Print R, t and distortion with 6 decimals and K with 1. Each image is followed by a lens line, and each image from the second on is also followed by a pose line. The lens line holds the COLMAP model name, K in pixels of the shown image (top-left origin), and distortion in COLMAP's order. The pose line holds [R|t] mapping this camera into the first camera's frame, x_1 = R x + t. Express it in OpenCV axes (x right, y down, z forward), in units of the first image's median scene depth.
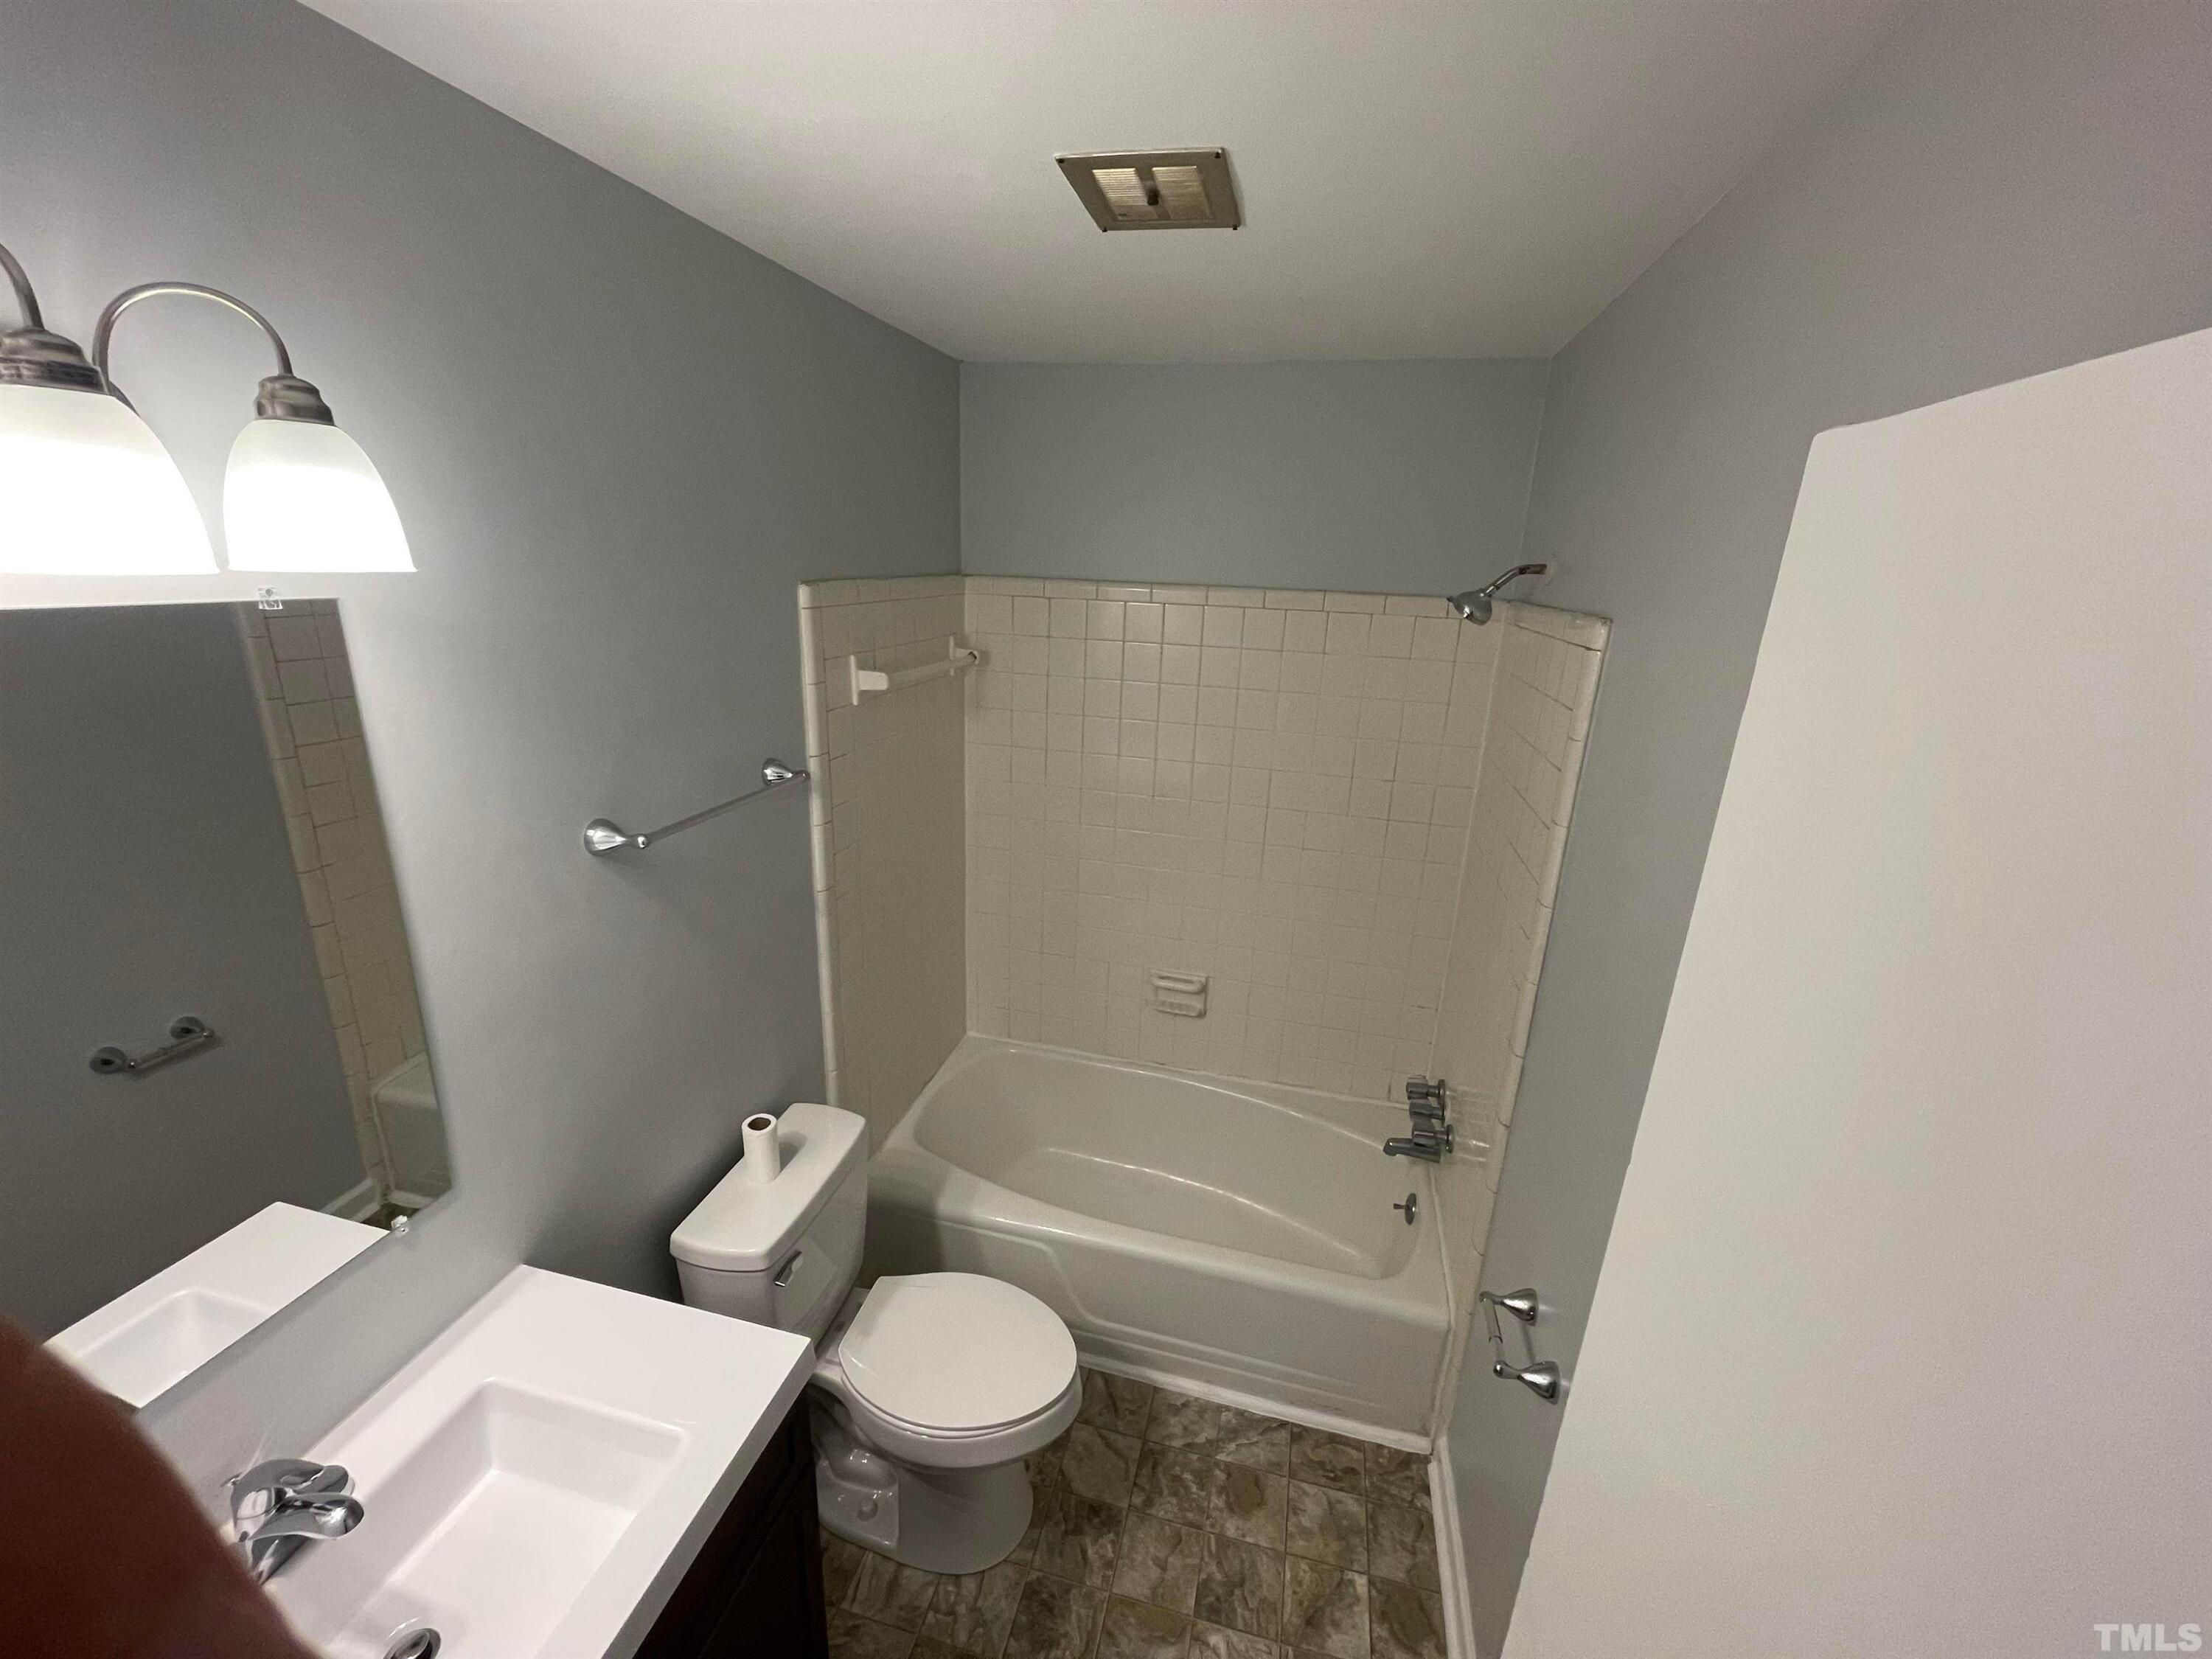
lens RADIAL K [[894.8, 0, 1104.3], [0, 894.8, 825.5], [0, 0, 1]] dist [-0.001216, 0.000300]
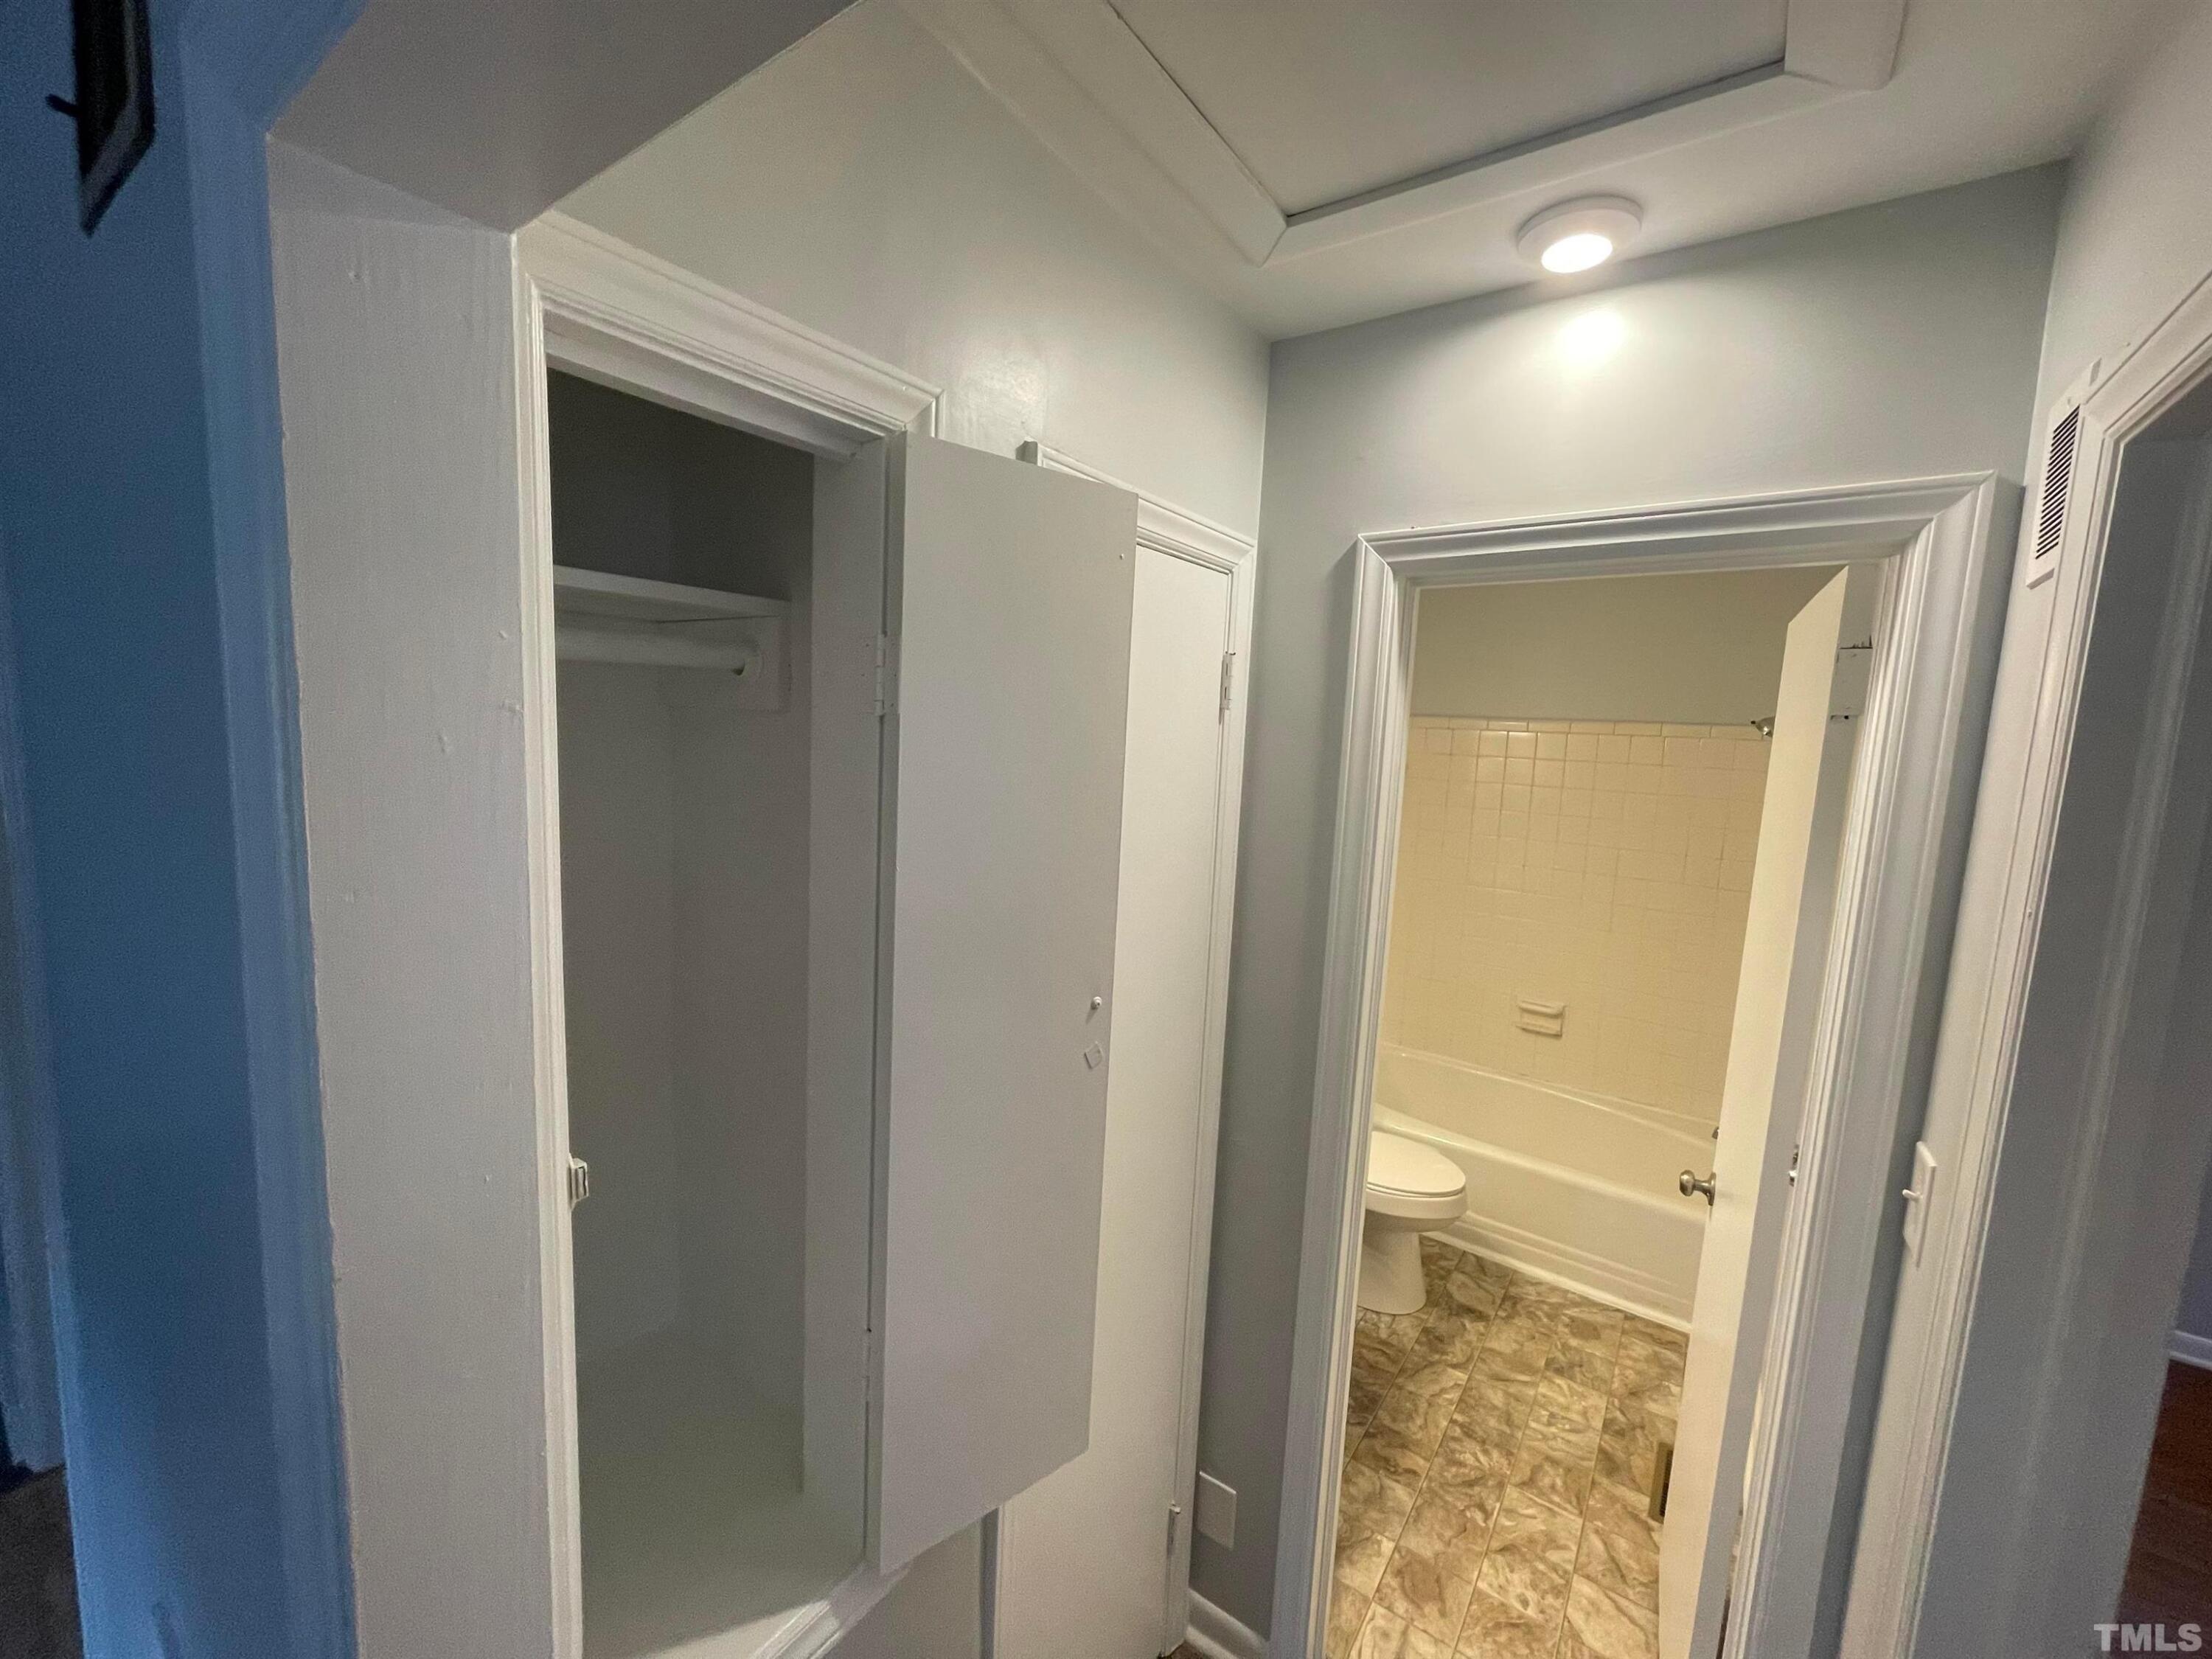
lens RADIAL K [[894.8, 0, 1104.3], [0, 894.8, 825.5], [0, 0, 1]] dist [-0.001216, 0.000300]
pose [[0.932442, 0.044661, -0.358550, -0.079649], [-0.113954, 0.978037, -0.174522, 0.304185], [0.342880, 0.203590, 0.917052, -0.717403]]
